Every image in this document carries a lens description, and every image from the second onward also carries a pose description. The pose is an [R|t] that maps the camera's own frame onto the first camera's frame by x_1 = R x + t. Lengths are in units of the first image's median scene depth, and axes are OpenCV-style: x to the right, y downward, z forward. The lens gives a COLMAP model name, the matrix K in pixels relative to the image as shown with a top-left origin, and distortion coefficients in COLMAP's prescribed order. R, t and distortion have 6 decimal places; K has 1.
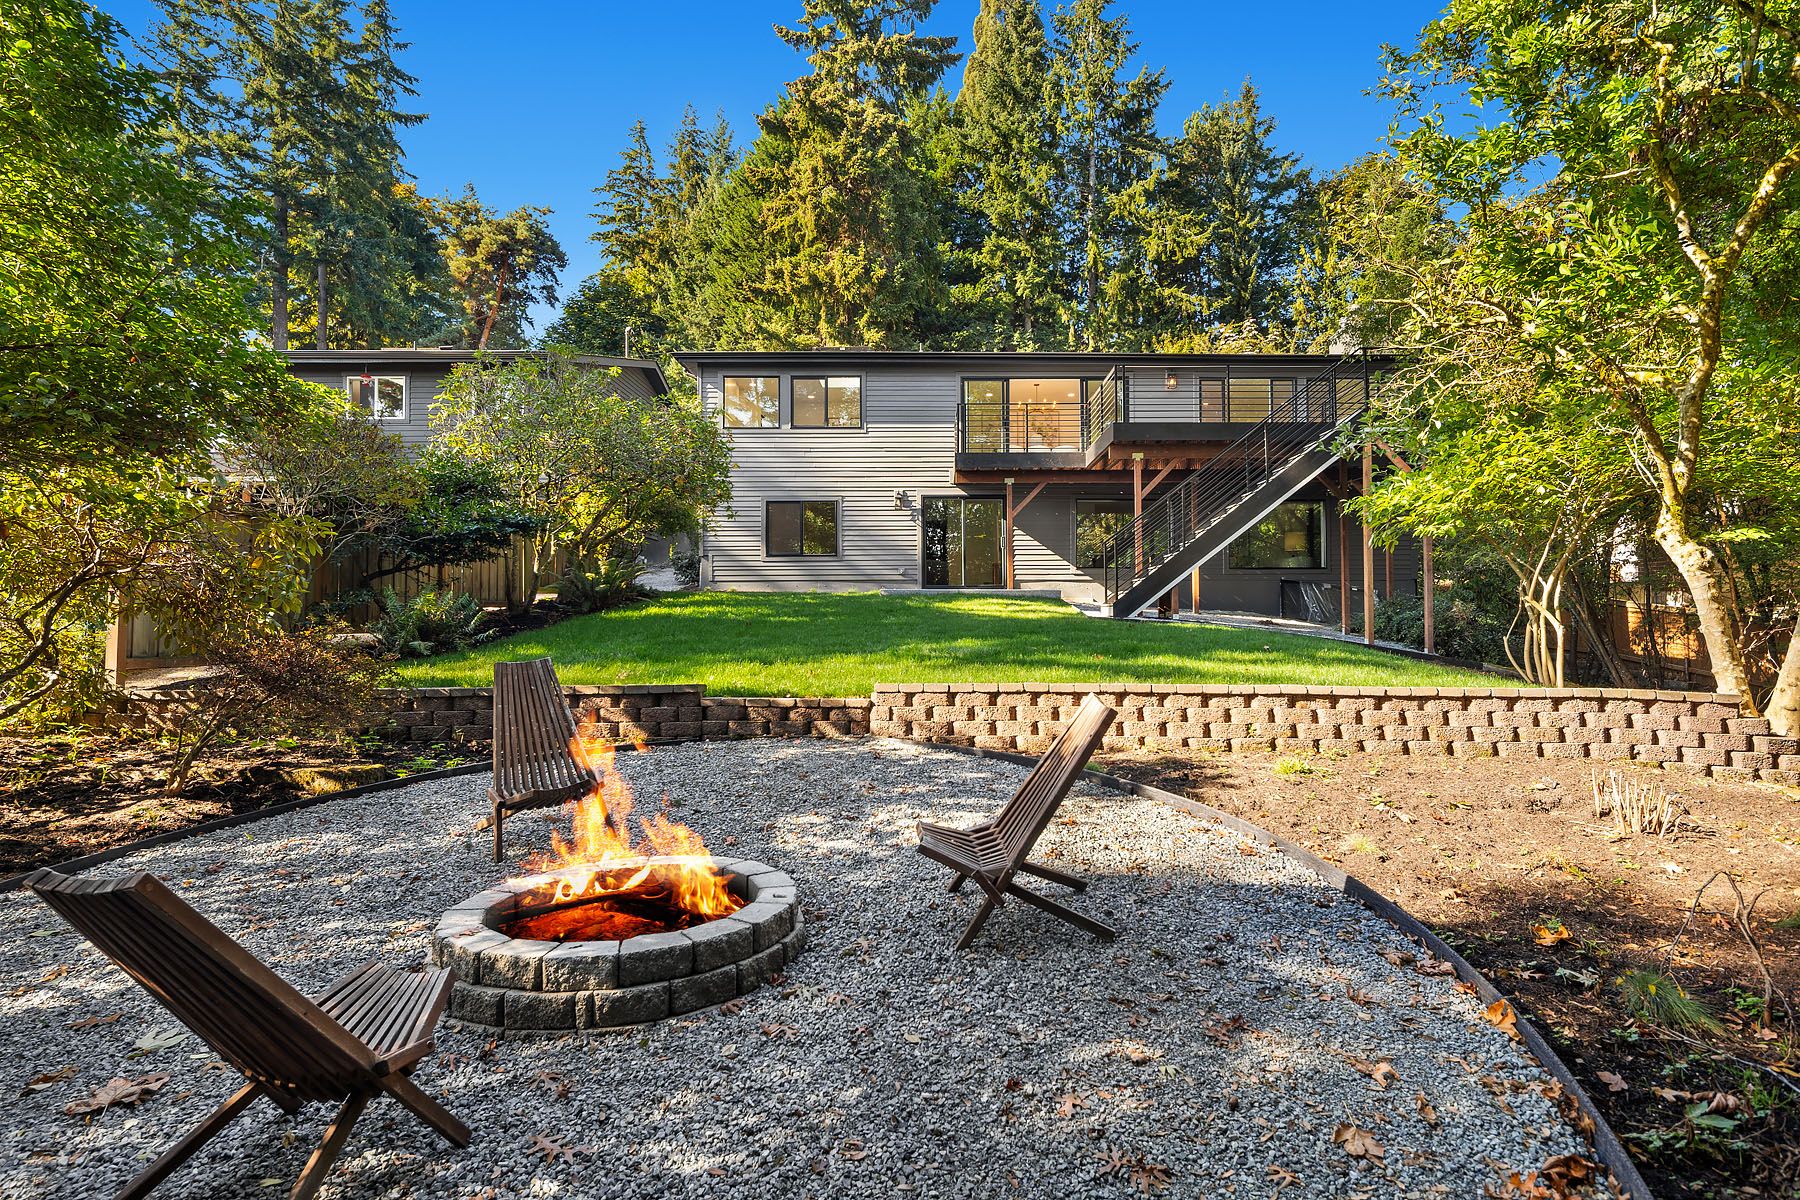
lens RADIAL K [[872.8, 0, 900.0], [0, 872.8, 600.0], [0, 0, 1]] dist [-0.001790, -0.000396]
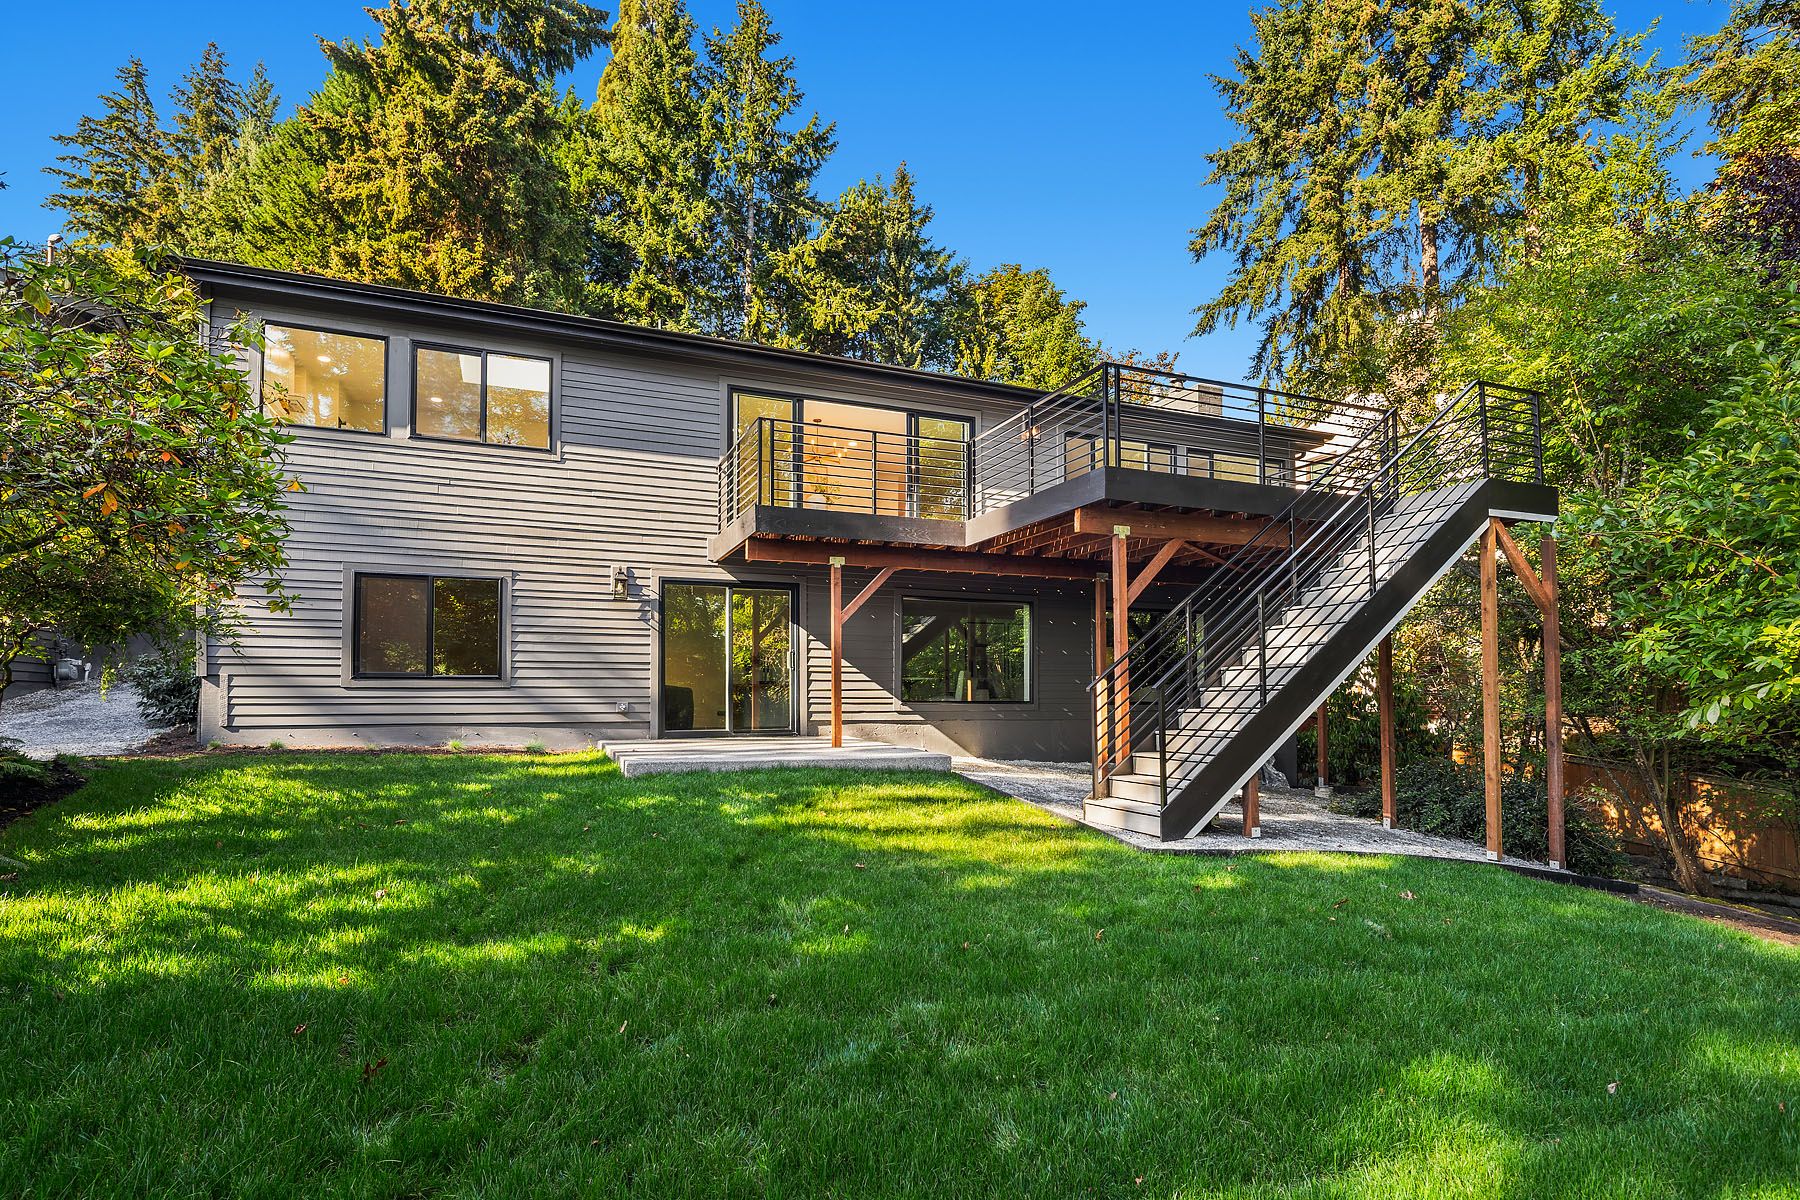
lens RADIAL K [[940.7, 0, 896.7], [0, 940.7, 680.4], [0, 0, 1]] dist [0.001379, -0.006407]
pose [[0.920718, 0.011253, 0.390066, -0.021981], [-0.004808, 0.999835, -0.017496, -0.012115], [-0.390199, 0.014234, 0.920621, 0.107104]]
